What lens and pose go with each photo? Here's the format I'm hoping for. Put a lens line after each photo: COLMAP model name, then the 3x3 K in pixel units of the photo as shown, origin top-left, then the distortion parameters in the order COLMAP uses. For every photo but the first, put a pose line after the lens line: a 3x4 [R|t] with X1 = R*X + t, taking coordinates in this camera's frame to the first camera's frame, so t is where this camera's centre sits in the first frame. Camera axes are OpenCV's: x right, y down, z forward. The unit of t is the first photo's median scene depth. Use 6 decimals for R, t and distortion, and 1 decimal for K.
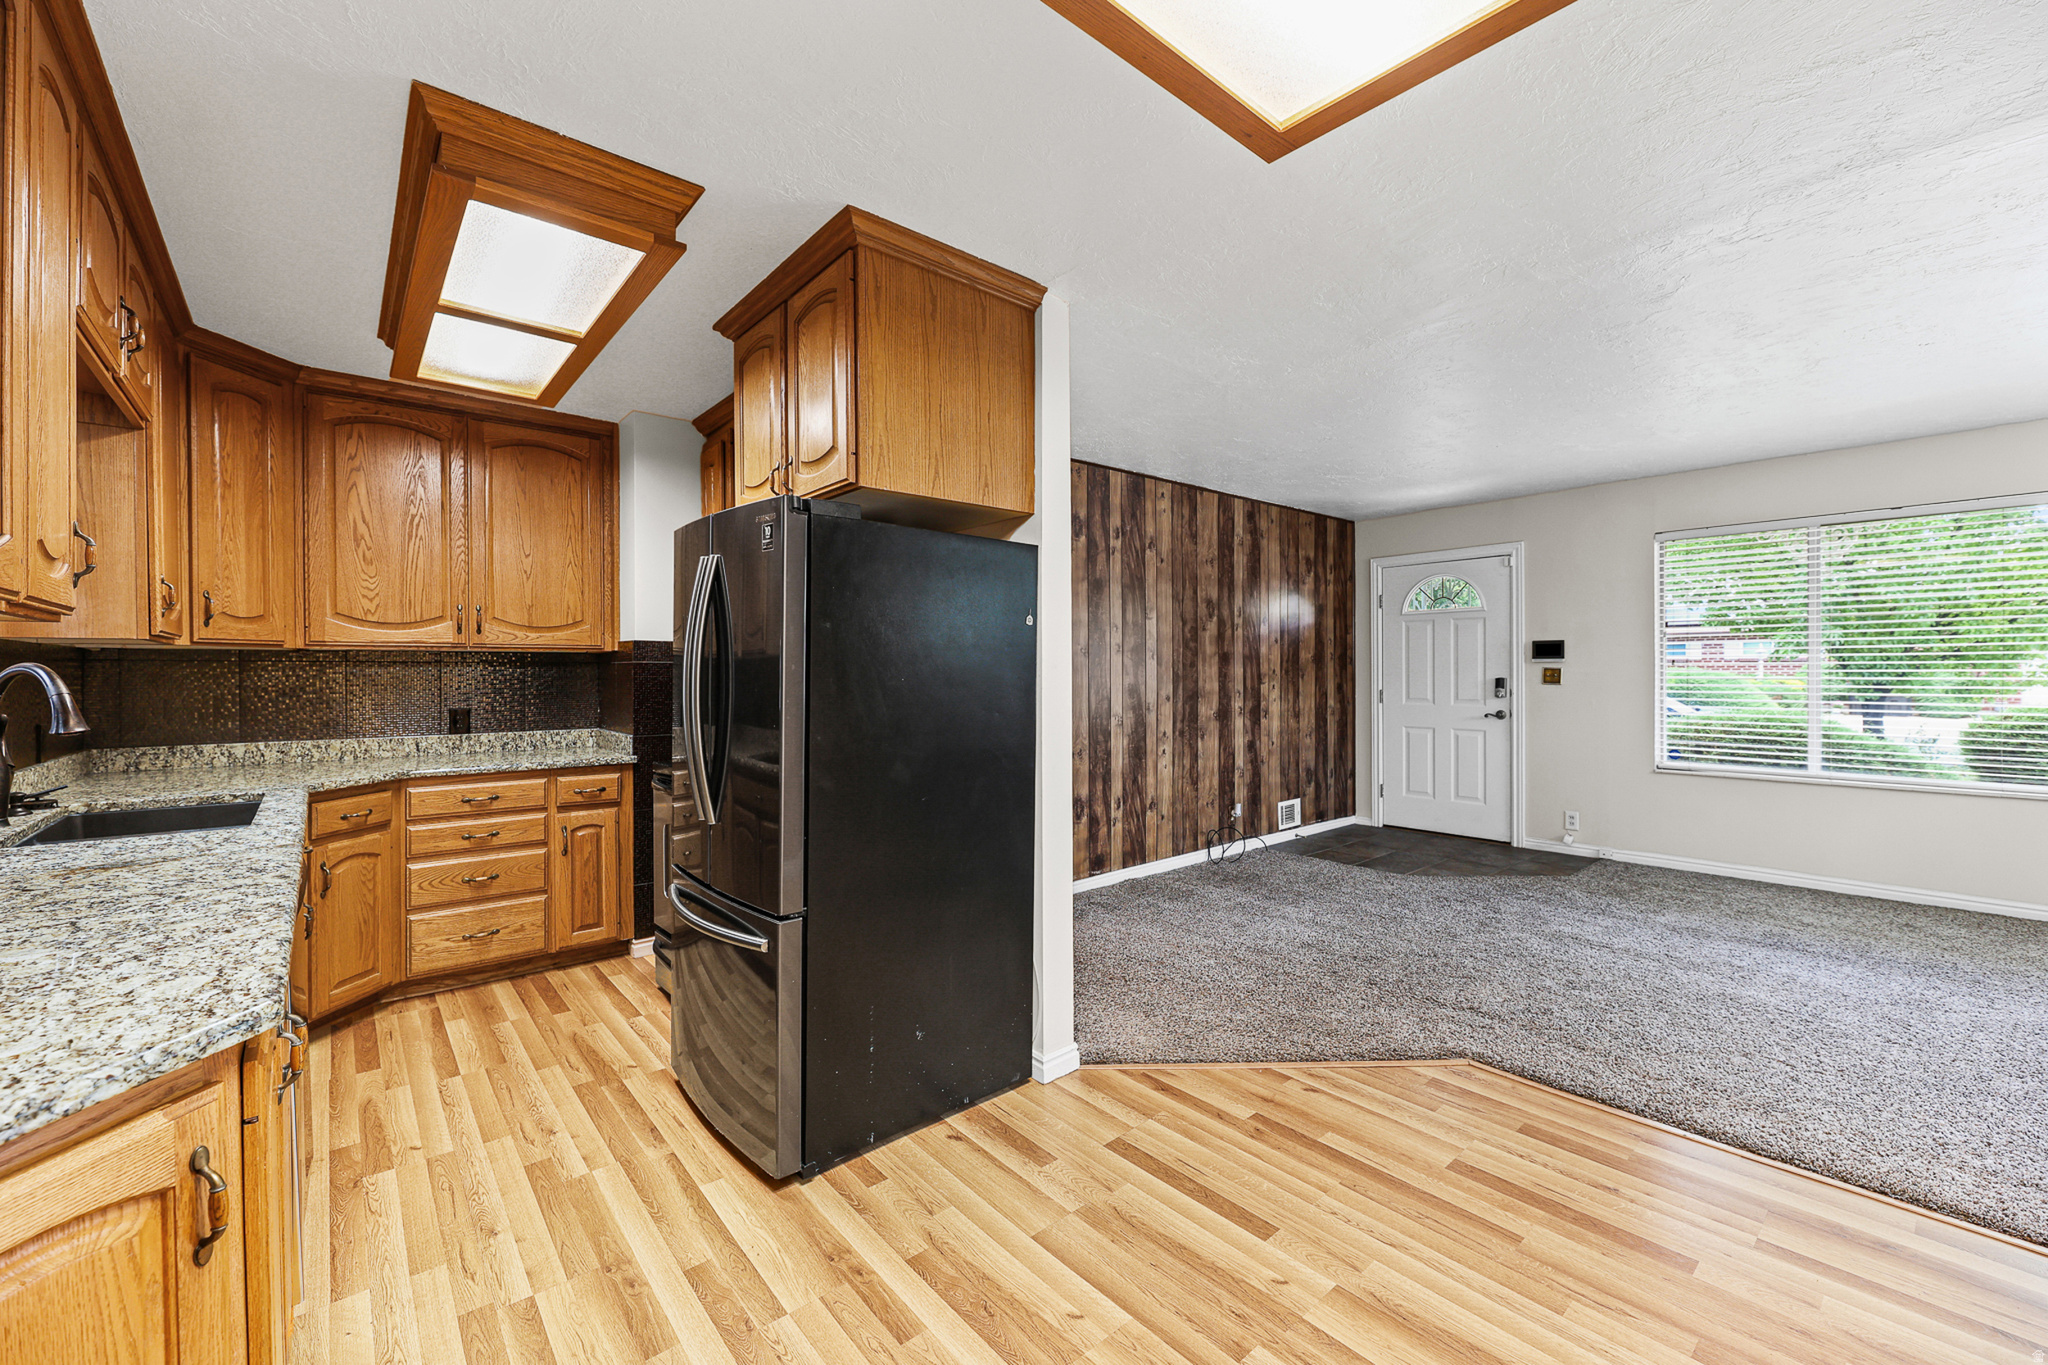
lens RADIAL K [[827.0, 0, 1026.0], [0, 827.0, 675.6], [0, 0, 1]] dist [-0.002205, -0.002370]
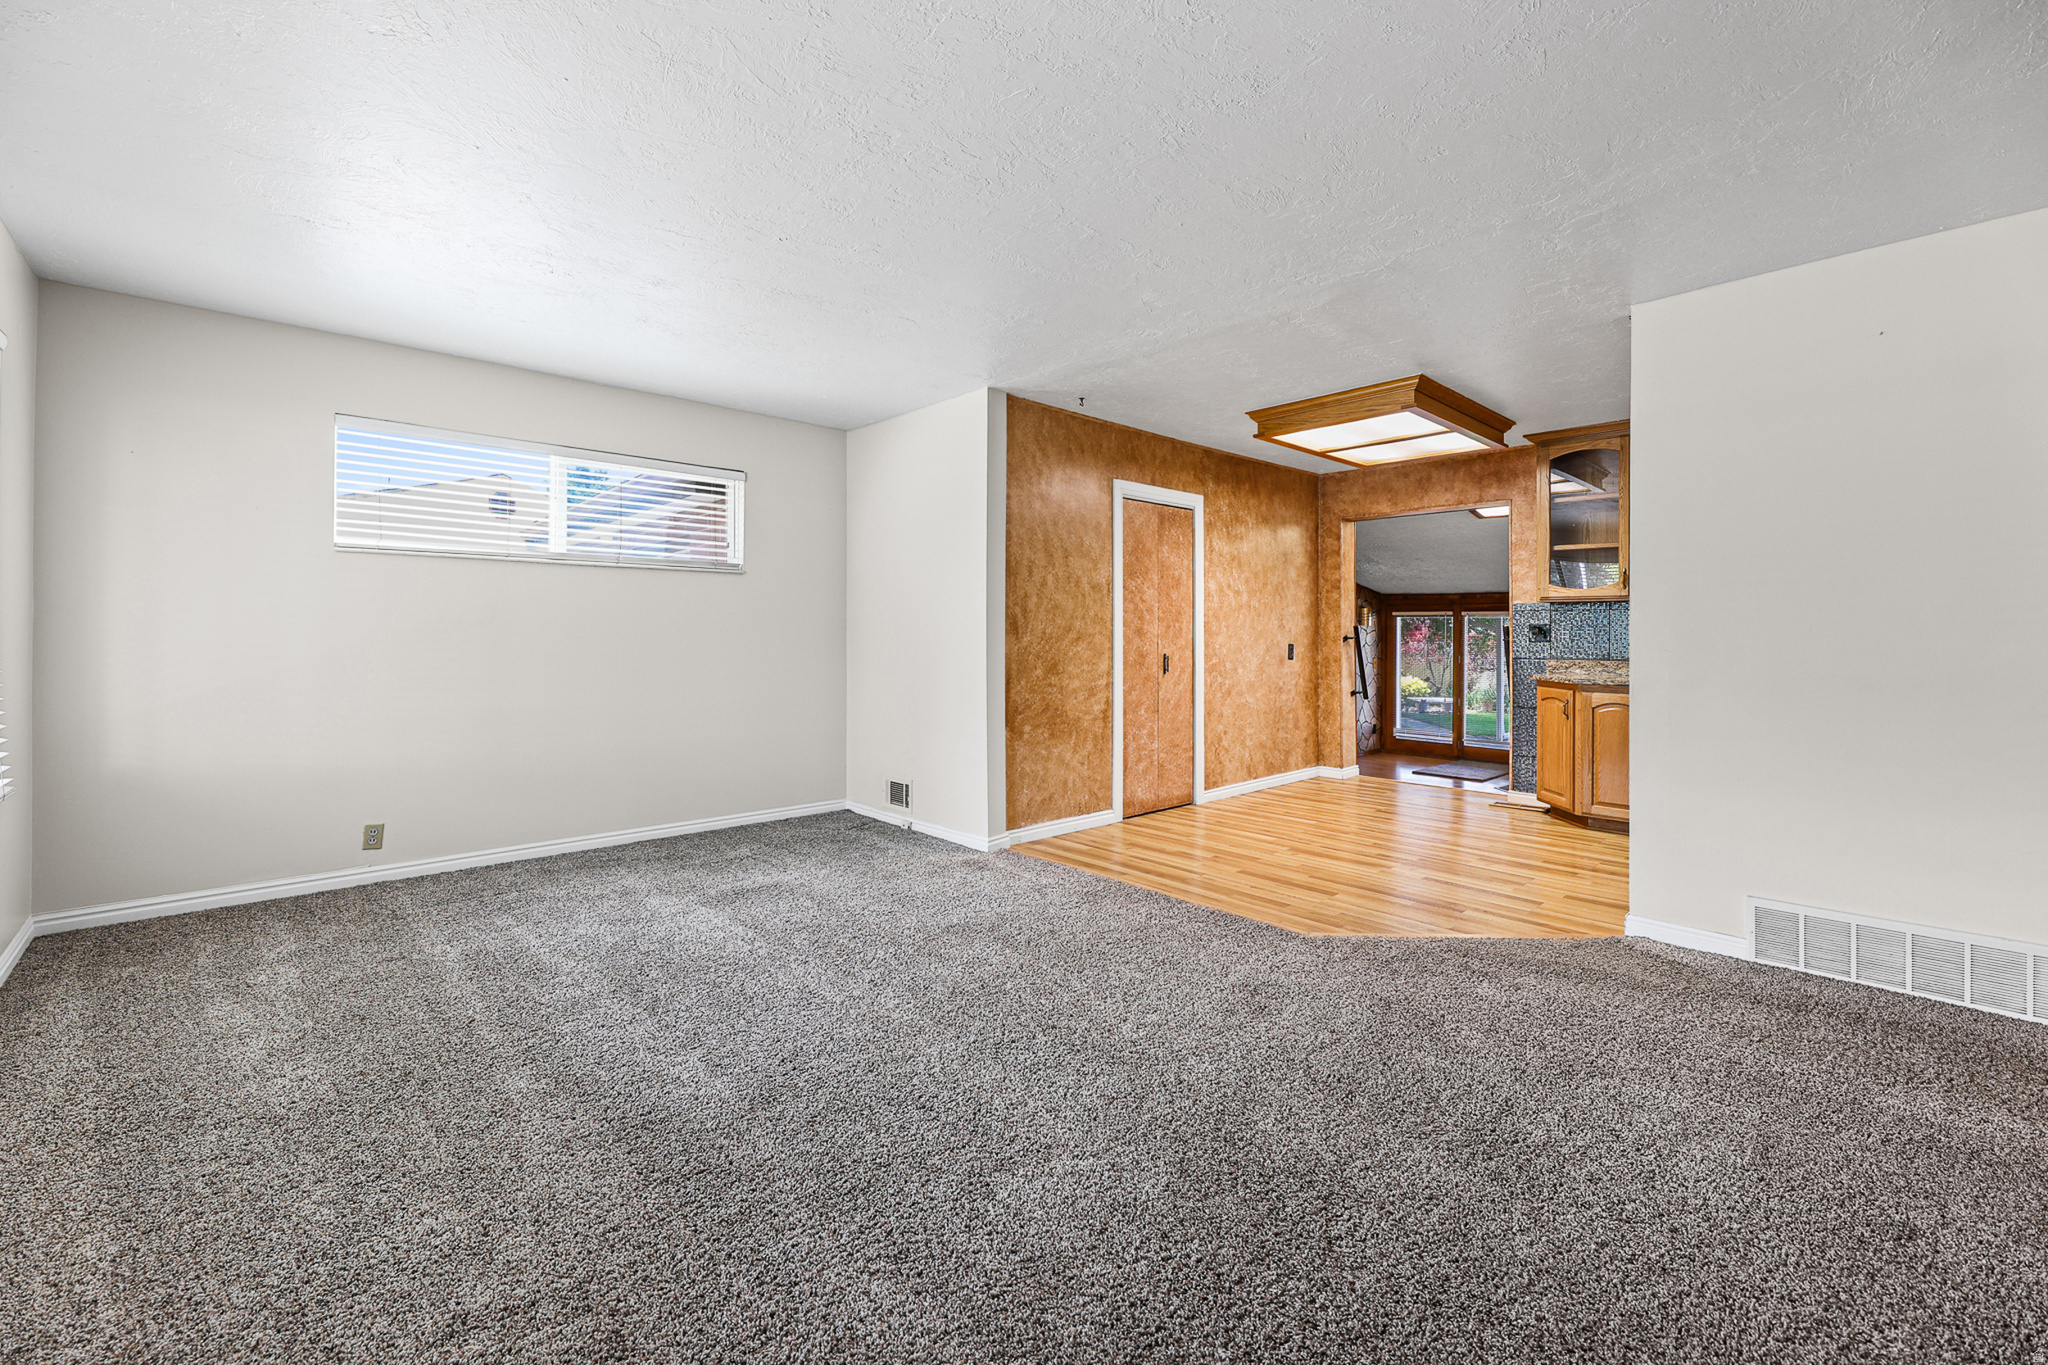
lens RADIAL K [[838.5, 0, 1015.5], [0, 838.5, 624.3], [0, 0, 1]] dist [-0.001486, -0.000245]
pose [[-0.999433, 0.002652, -0.033563, 0.528402], [0.002806, 0.999986, -0.004545, 0.010779], [0.033550, -0.004637, -0.999426, 1.164066]]
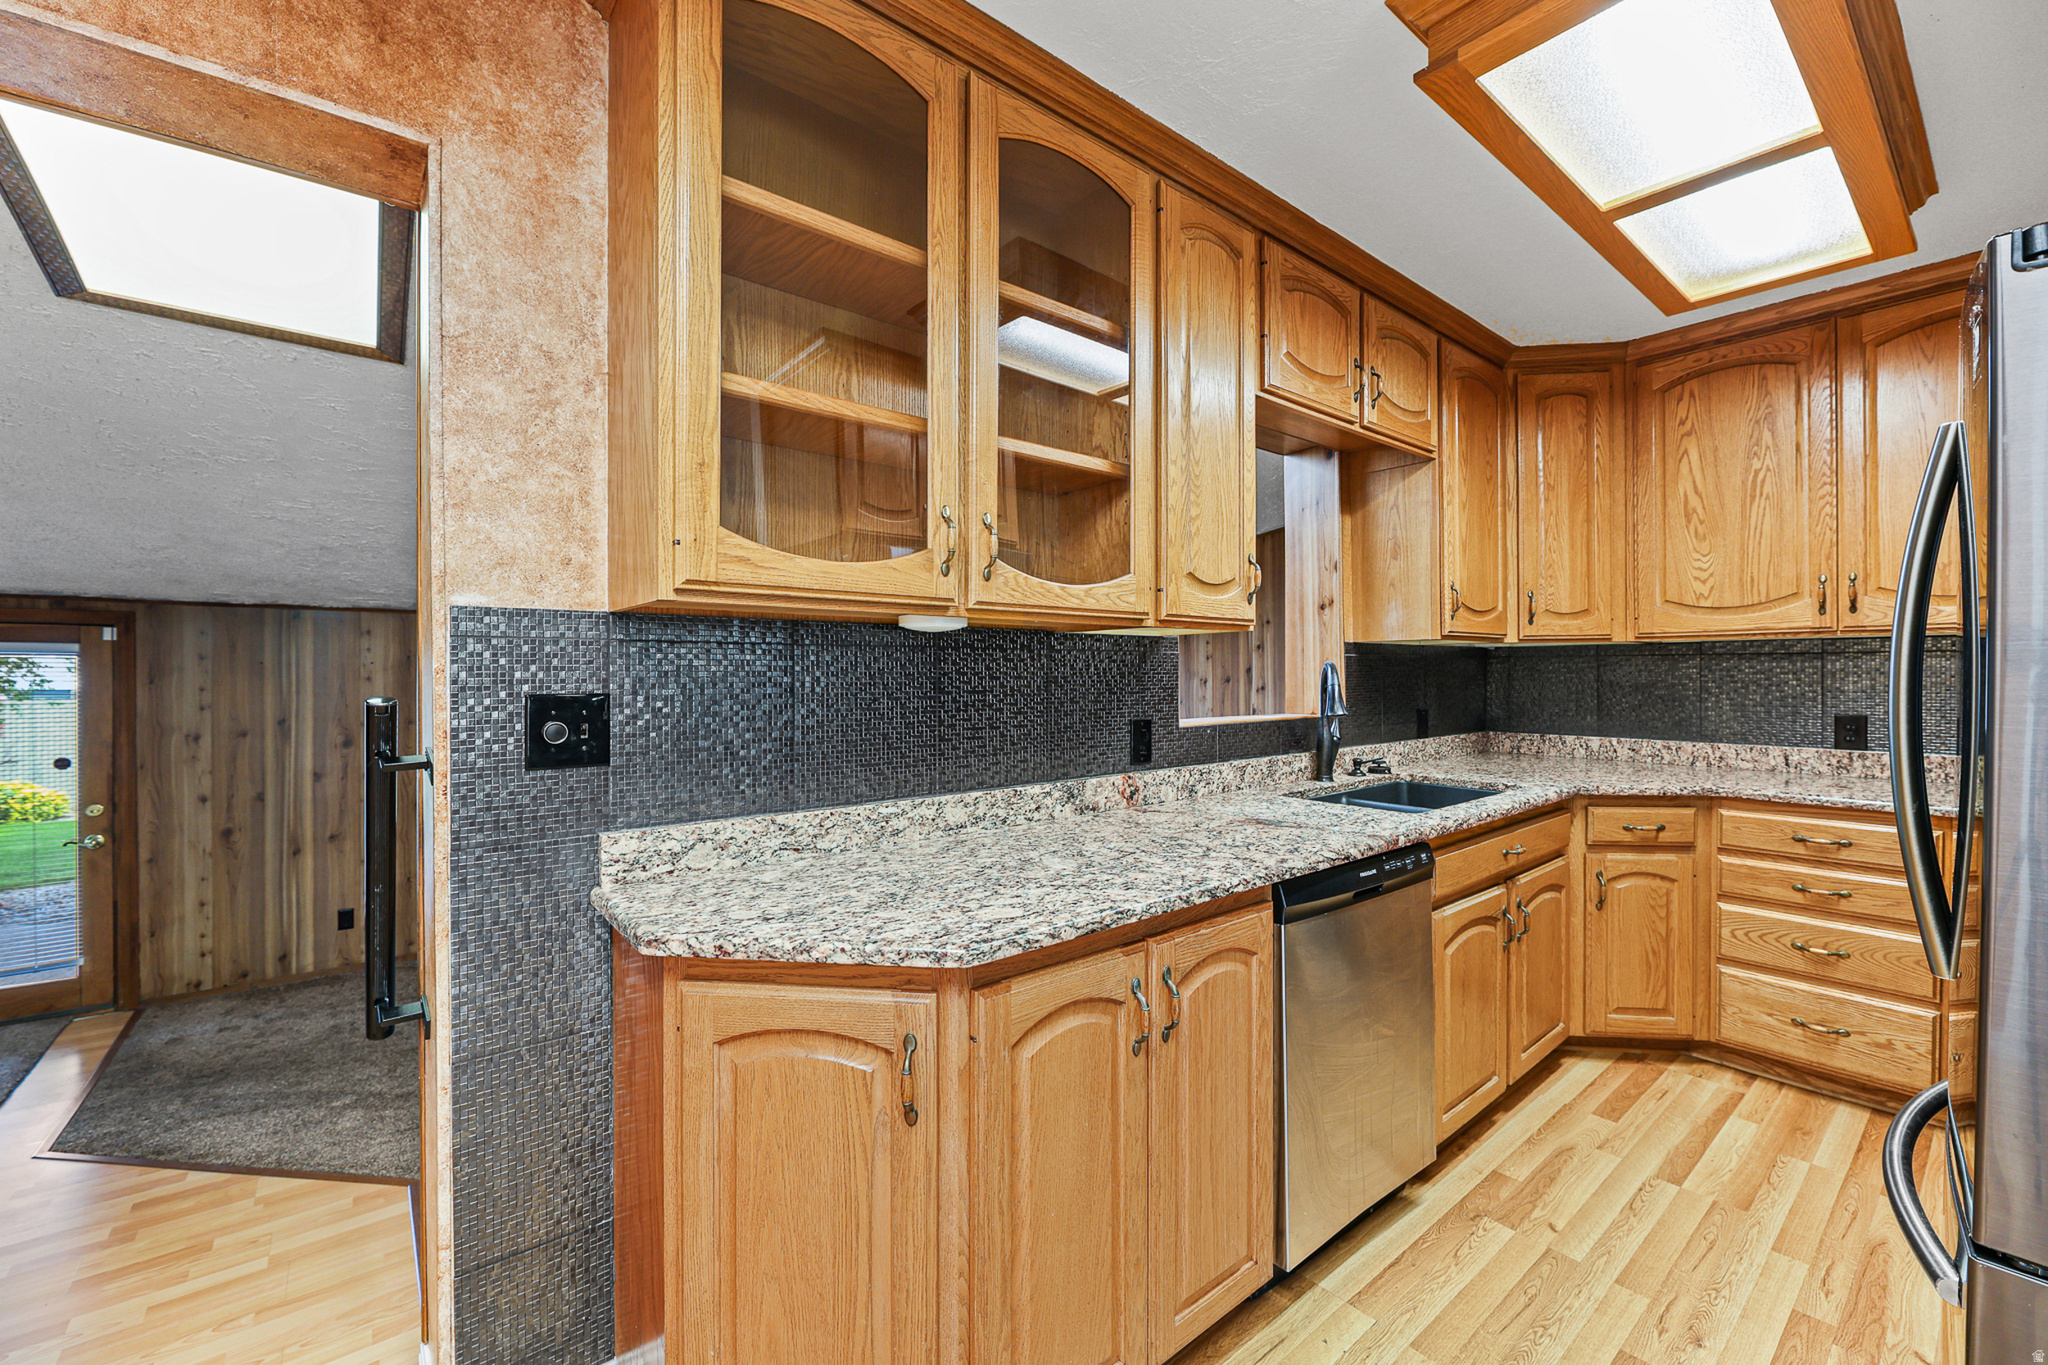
lens RADIAL K [[827.0, 0, 1026.0], [0, 827.0, 675.6], [0, 0, 1]] dist [-0.002205, -0.002370]
pose [[-0.028264, 0.008847, -0.999561, 0.053942], [0.000102, 0.999961, 0.008847, -0.001657], [0.999600, 0.000148, -0.028263, 0.216725]]
